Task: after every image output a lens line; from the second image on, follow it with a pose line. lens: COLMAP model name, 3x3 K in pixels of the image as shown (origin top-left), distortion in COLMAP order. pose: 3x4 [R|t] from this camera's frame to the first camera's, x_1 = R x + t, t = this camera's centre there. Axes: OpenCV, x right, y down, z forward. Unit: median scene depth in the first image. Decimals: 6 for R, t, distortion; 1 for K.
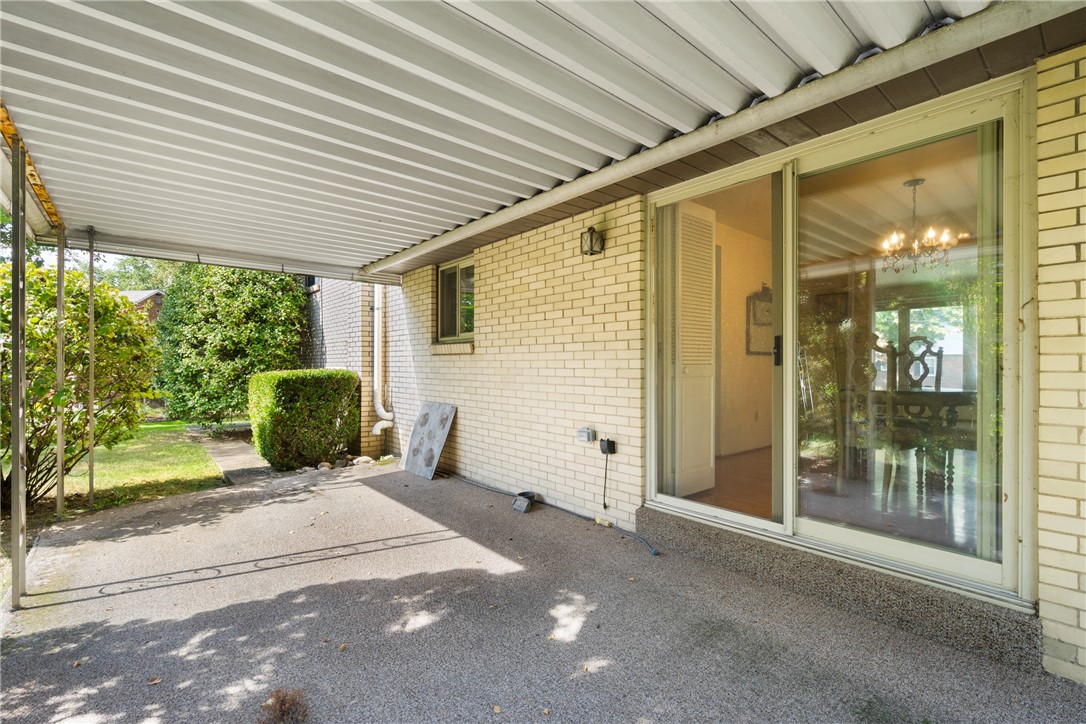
lens RADIAL K [[495.4, 0, 545.1], [0, 495.4, 365.7], [0, 0, 1]] dist [-0.000483, 0.001852]
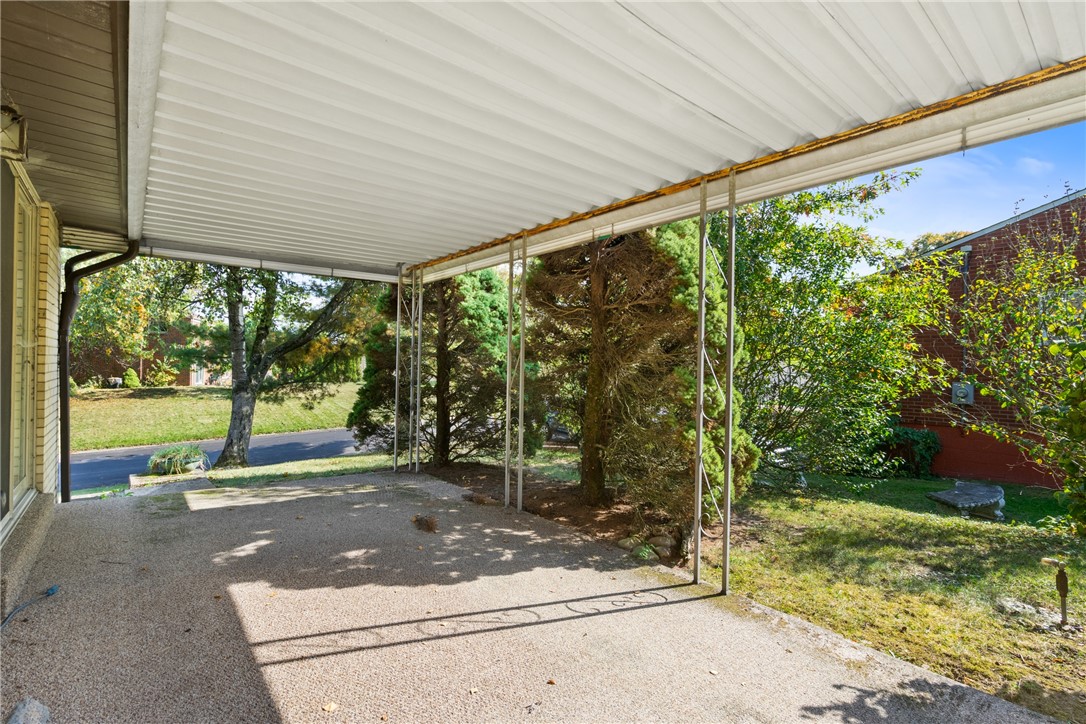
lens RADIAL K [[495.4, 0, 541.0], [0, 495.4, 364.0], [0, 0, 1]] dist [-0.000483, 0.001852]
pose [[-0.999878, -0.015401, 0.002783, -0.703367], [-0.015412, 0.999874, -0.003910, -0.010395], [-0.002722, -0.003953, -0.999988, 2.183983]]
